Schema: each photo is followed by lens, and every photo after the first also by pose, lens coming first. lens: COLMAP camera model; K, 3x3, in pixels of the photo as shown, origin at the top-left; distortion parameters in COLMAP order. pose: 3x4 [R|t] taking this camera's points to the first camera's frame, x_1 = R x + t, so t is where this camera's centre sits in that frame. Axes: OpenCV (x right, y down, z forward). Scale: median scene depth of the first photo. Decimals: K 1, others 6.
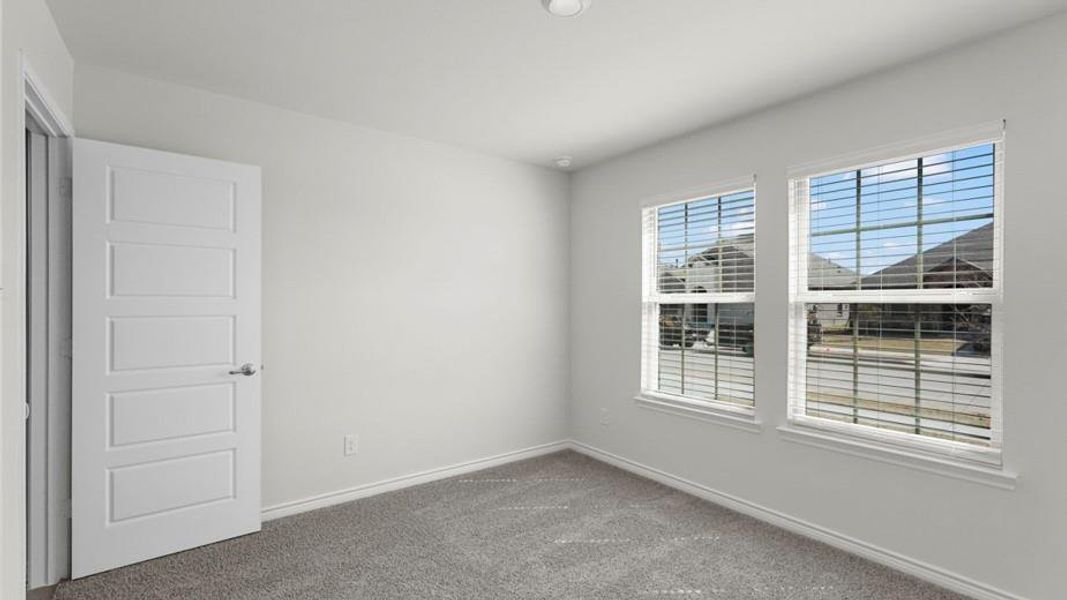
lens RADIAL K [[472.4, 0, 531.0], [0, 472.4, 304.9], [0, 0, 1]] dist [-0.016034, 0.009610]
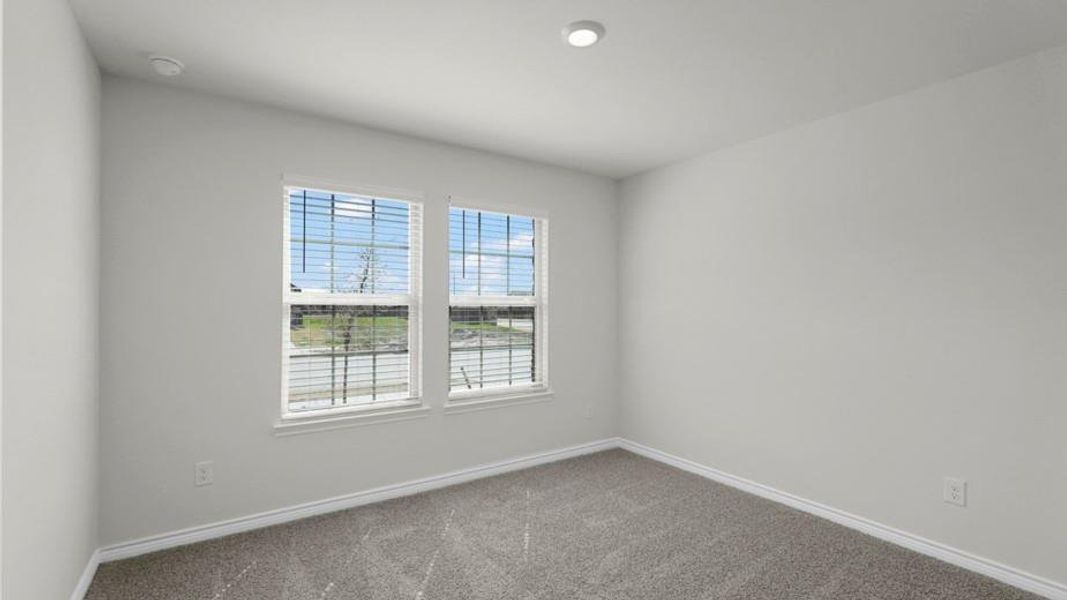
lens RADIAL K [[472.4, 0, 531.0], [0, 472.4, 304.9], [0, 0, 1]] dist [-0.016034, 0.009610]
pose [[0.056548, -0.001454, 0.998399, -0.828739], [-0.000213, 0.999999, 0.001469, -0.004880], [-0.998400, -0.000296, 0.056548, 0.850915]]
